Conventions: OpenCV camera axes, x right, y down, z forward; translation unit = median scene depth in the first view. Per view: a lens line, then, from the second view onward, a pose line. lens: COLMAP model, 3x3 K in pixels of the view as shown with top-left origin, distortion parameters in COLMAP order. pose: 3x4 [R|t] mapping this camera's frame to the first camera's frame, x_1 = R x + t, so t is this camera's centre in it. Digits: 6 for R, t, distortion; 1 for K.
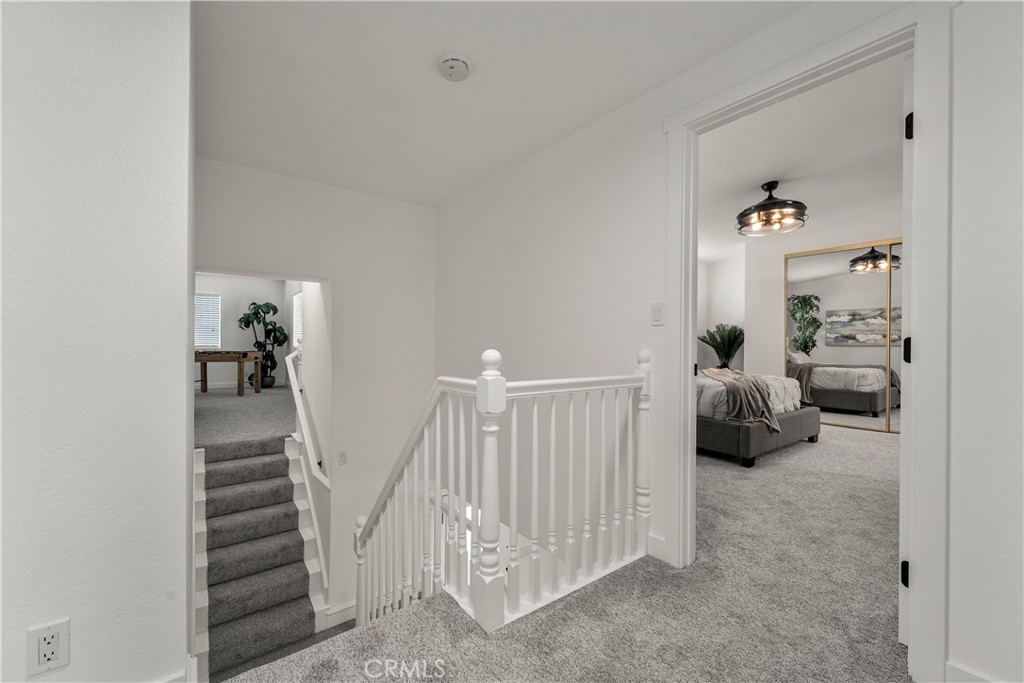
lens RADIAL K [[413.7, 0, 512.0], [0, 413.7, 341.5], [0, 0, 1]] dist [0.000612, 0.000010]
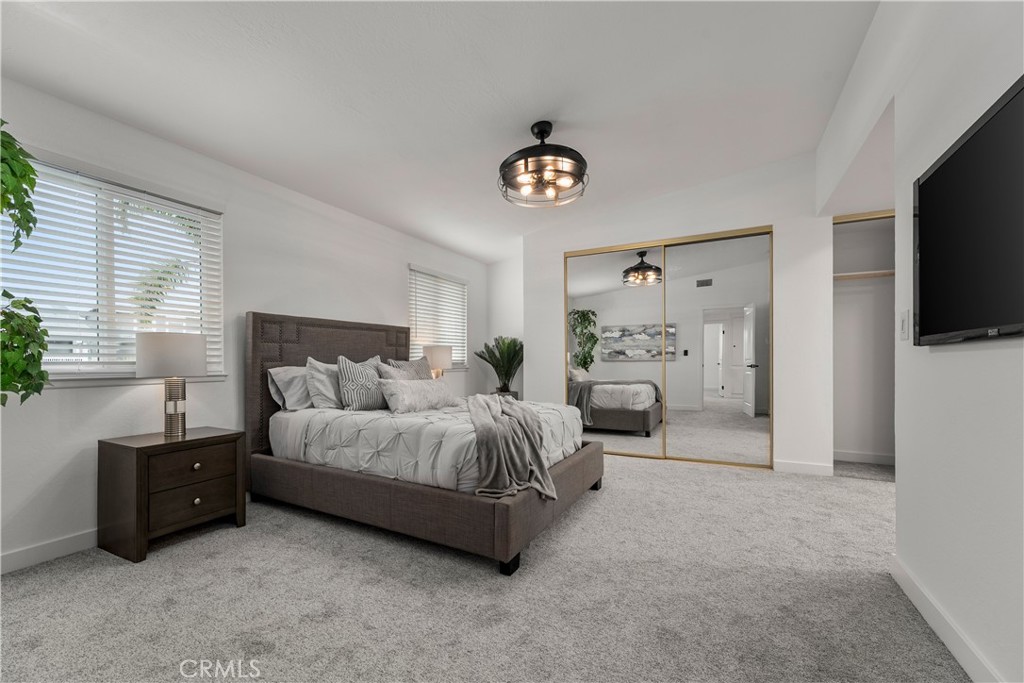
lens RADIAL K [[411.2, 0, 511.5], [0, 411.2, 356.2], [0, 0, 1]] dist [0.000837, 0.000095]
pose [[0.903294, -0.007048, 0.428965, 0.188002], [0.010406, 0.999931, -0.005484, 0.001722], [-0.428897, 0.009417, 0.903304, 0.271691]]
